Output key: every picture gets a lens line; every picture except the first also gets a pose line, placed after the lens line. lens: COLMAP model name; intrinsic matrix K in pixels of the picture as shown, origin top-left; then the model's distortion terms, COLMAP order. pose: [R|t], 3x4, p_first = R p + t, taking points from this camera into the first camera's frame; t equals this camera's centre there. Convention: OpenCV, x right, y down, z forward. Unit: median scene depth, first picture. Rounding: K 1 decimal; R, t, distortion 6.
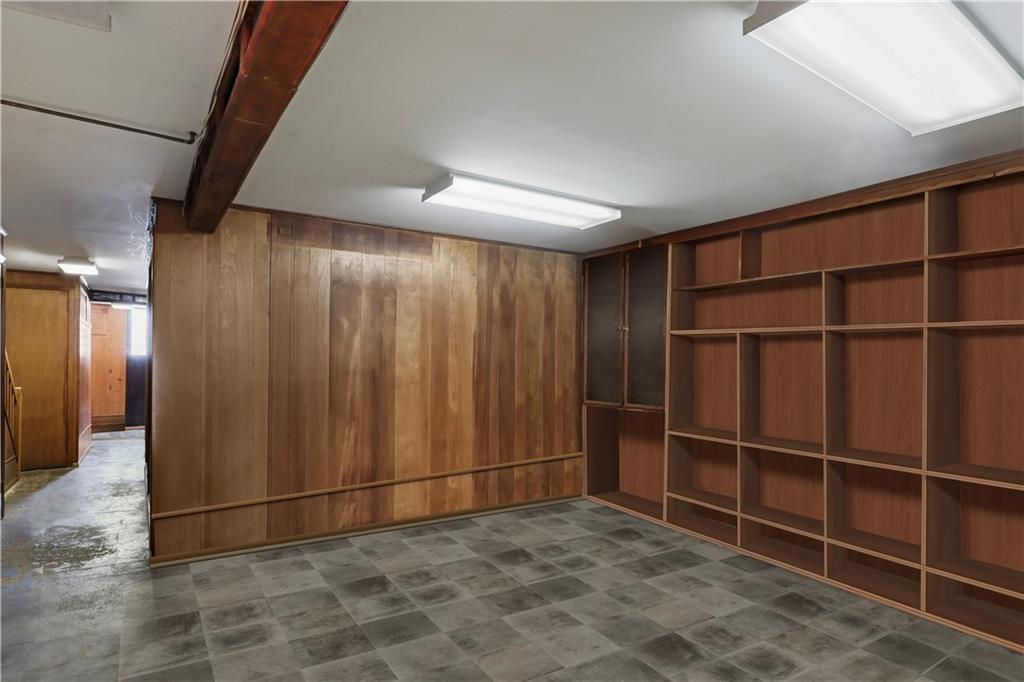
lens RADIAL K [[535.1, 0, 511.0], [0, 535.1, 331.4], [0, 0, 1]] dist [-0.032046, 0.000906]
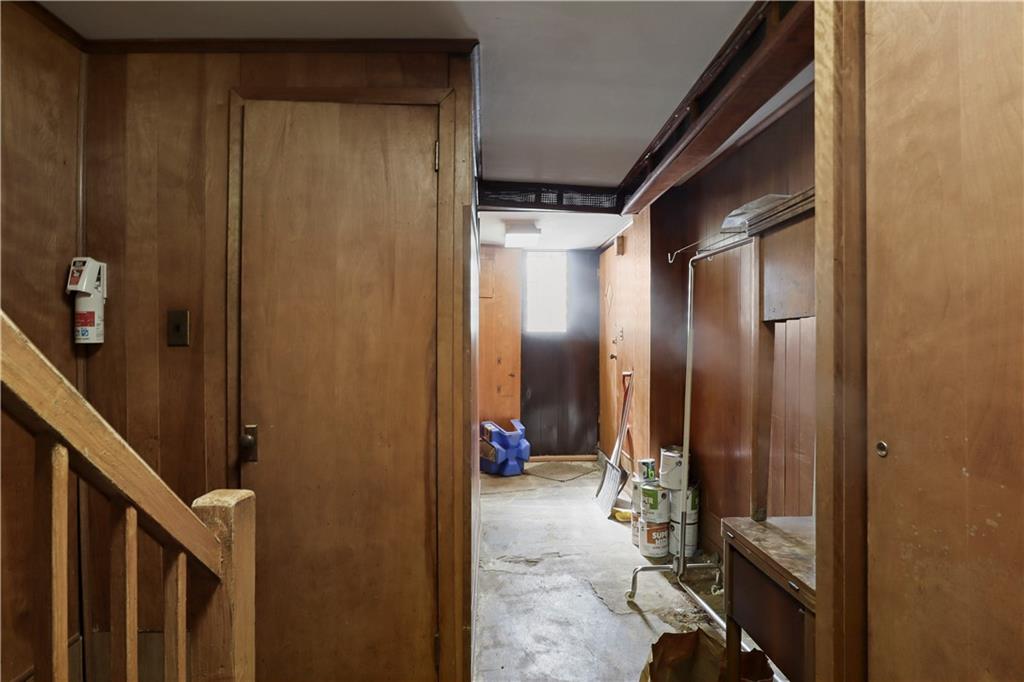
lens RADIAL K [[535.1, 0, 511.0], [0, 535.1, 331.4], [0, 0, 1]] dist [-0.032046, 0.000906]
pose [[0.840782, 0.005606, -0.541344, -0.572521], [0.013090, 0.999444, 0.030681, 0.033573], [0.541215, -0.032882, 0.840241, 0.679076]]
